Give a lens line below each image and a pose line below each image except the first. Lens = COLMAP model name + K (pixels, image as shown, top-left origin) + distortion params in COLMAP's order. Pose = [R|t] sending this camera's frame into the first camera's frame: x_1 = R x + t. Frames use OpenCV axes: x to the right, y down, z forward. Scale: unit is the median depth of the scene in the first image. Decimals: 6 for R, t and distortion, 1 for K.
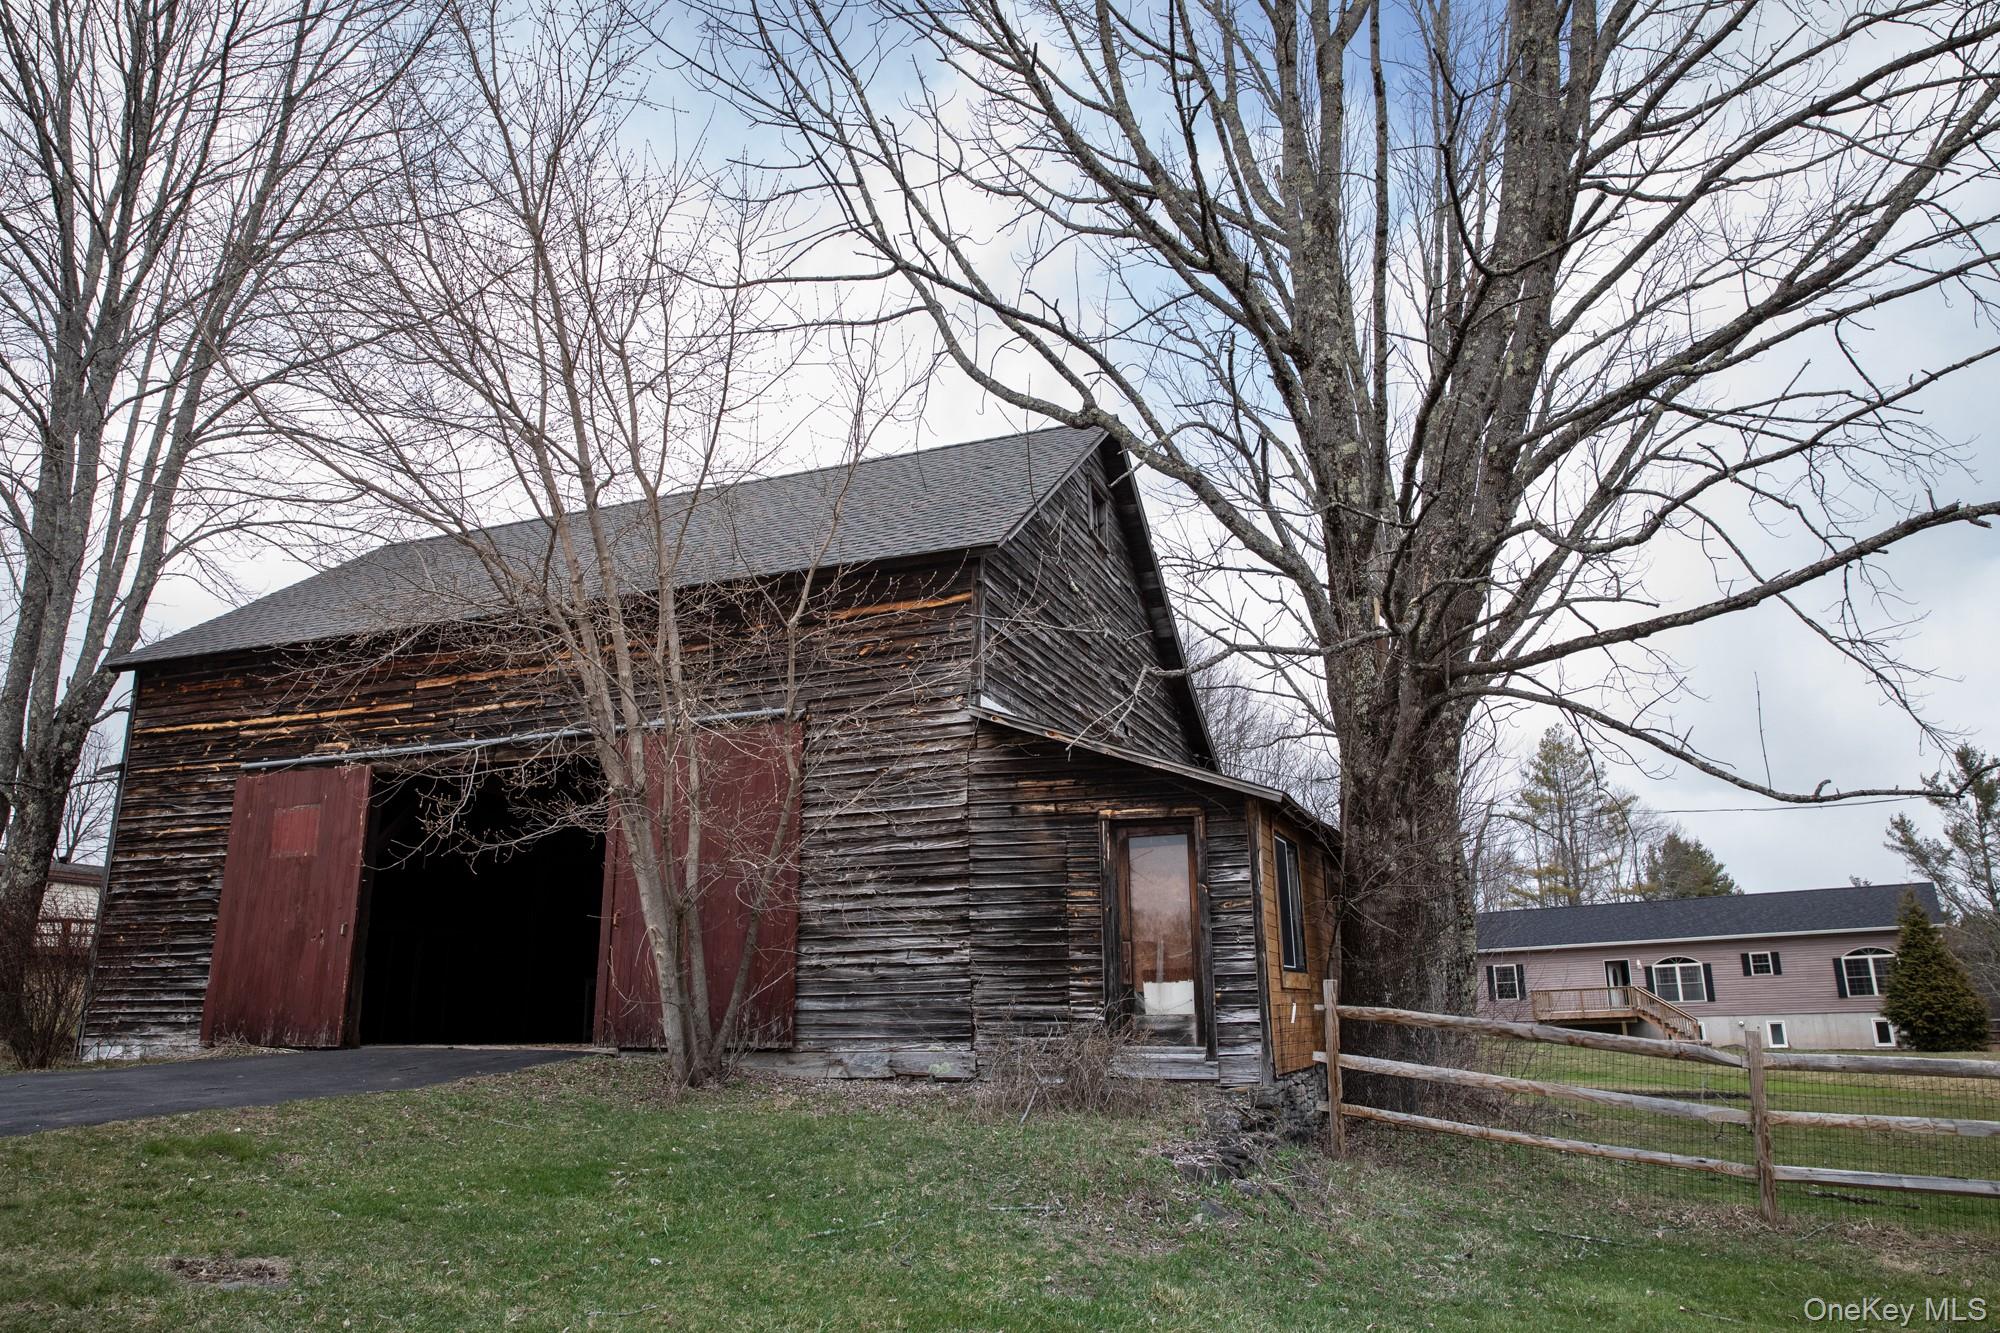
lens RADIAL K [[1380.2, 0, 1031.1], [0, 1380.2, 666.3], [0, 0, 1]] dist [-0.117055, 0.104603]
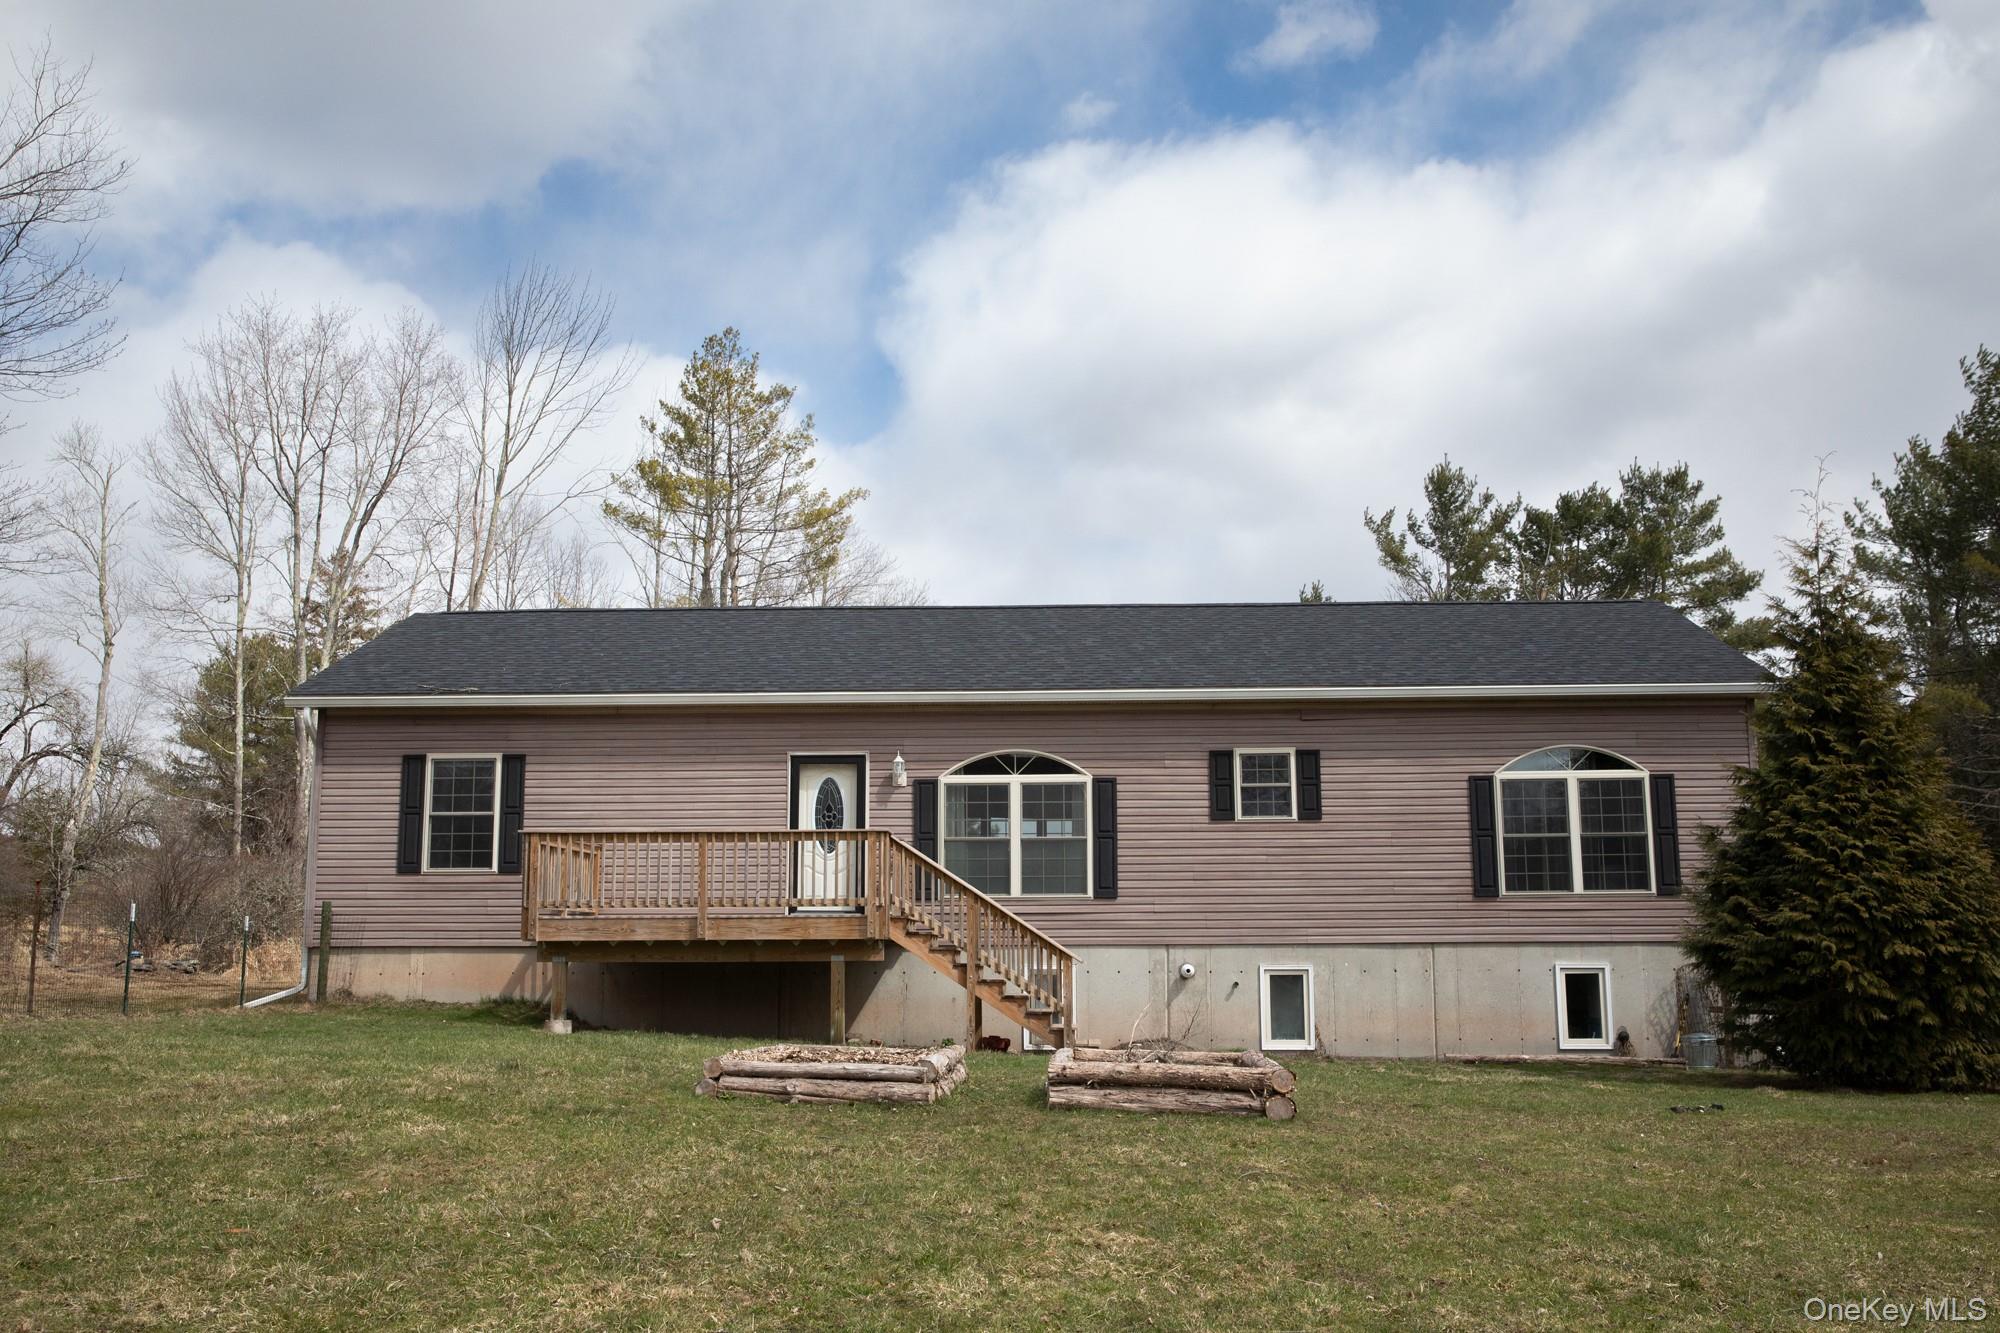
lens RADIAL K [[1890.5, 0, 1000.0], [0, 1890.5, 666.5], [0, 0, 1]] dist [-0.001372, -0.000120]
pose [[0.863675, 0.084497, 0.496917, 0.263275], [-0.139276, 0.987473, 0.074157, 0.167154], [-0.484426, -0.133256, 0.864624, 0.639385]]
